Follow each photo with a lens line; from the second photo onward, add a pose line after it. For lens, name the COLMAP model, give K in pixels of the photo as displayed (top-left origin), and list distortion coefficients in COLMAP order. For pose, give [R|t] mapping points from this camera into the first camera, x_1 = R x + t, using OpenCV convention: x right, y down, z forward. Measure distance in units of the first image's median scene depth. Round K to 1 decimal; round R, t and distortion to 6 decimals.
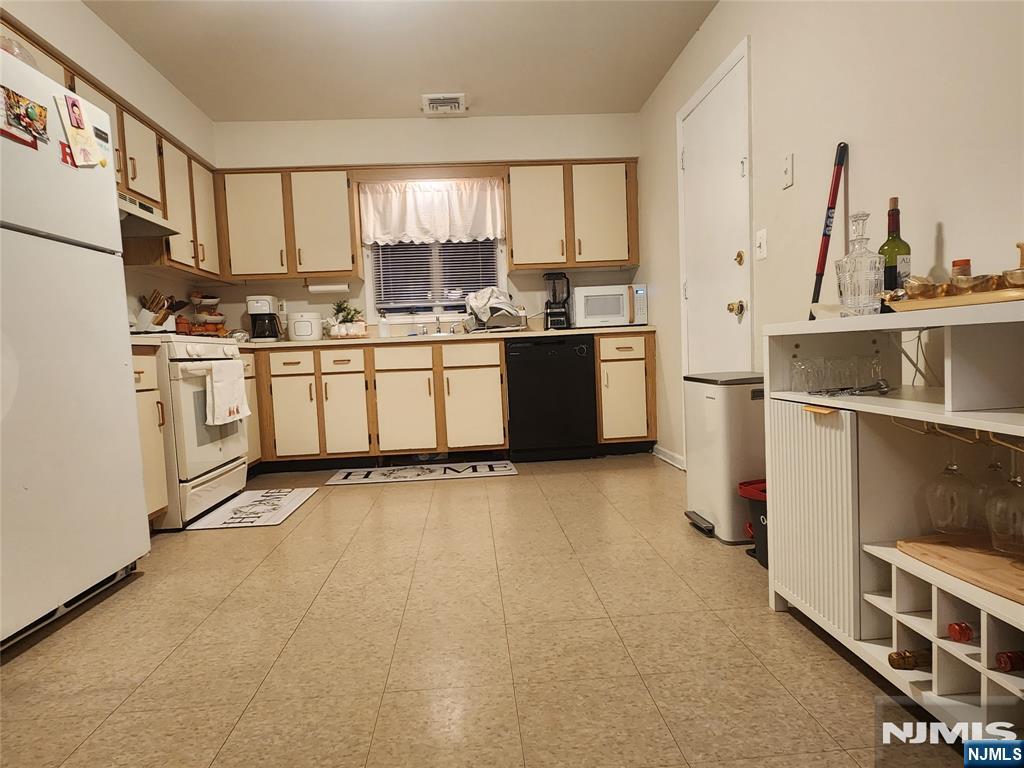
lens RADIAL K [[423.8, 0, 510.1], [0, 423.8, 381.1], [0, 0, 1]] dist [0.001231, 0.000230]
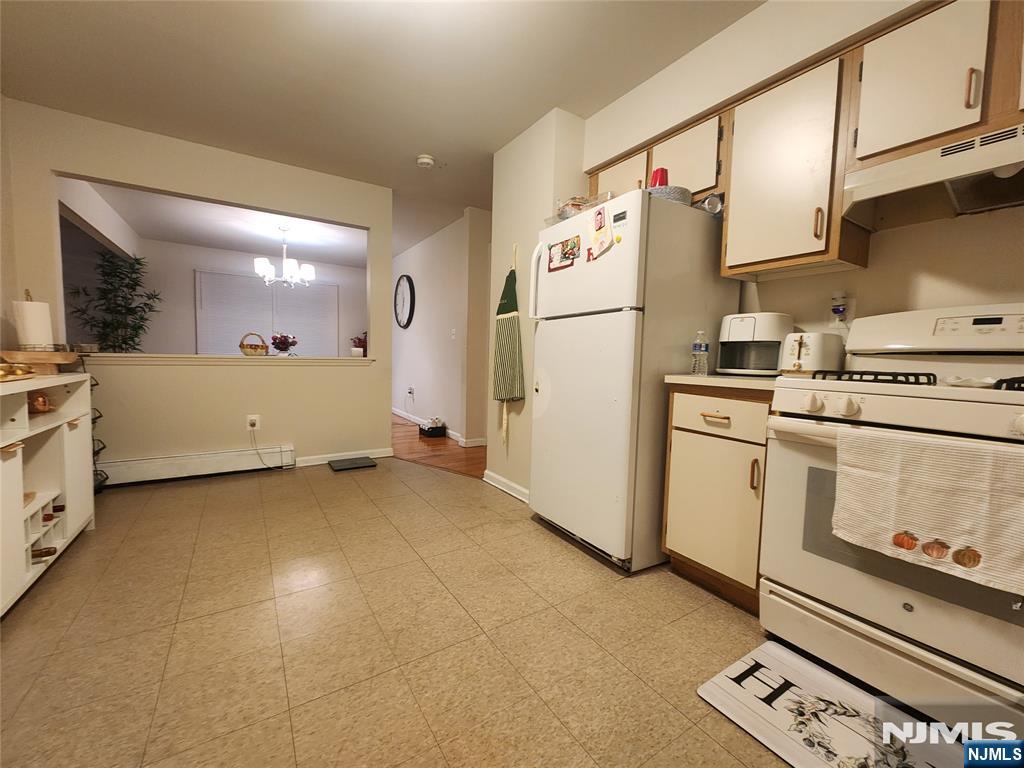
lens RADIAL K [[423.8, 0, 510.1], [0, 423.8, 381.1], [0, 0, 1]] dist [0.001231, 0.000230]
pose [[-0.888283, 0.050167, -0.456549, -0.066312], [-0.025963, 0.986943, 0.158964, -0.244378], [0.458563, 0.153058, -0.875382, 1.691998]]
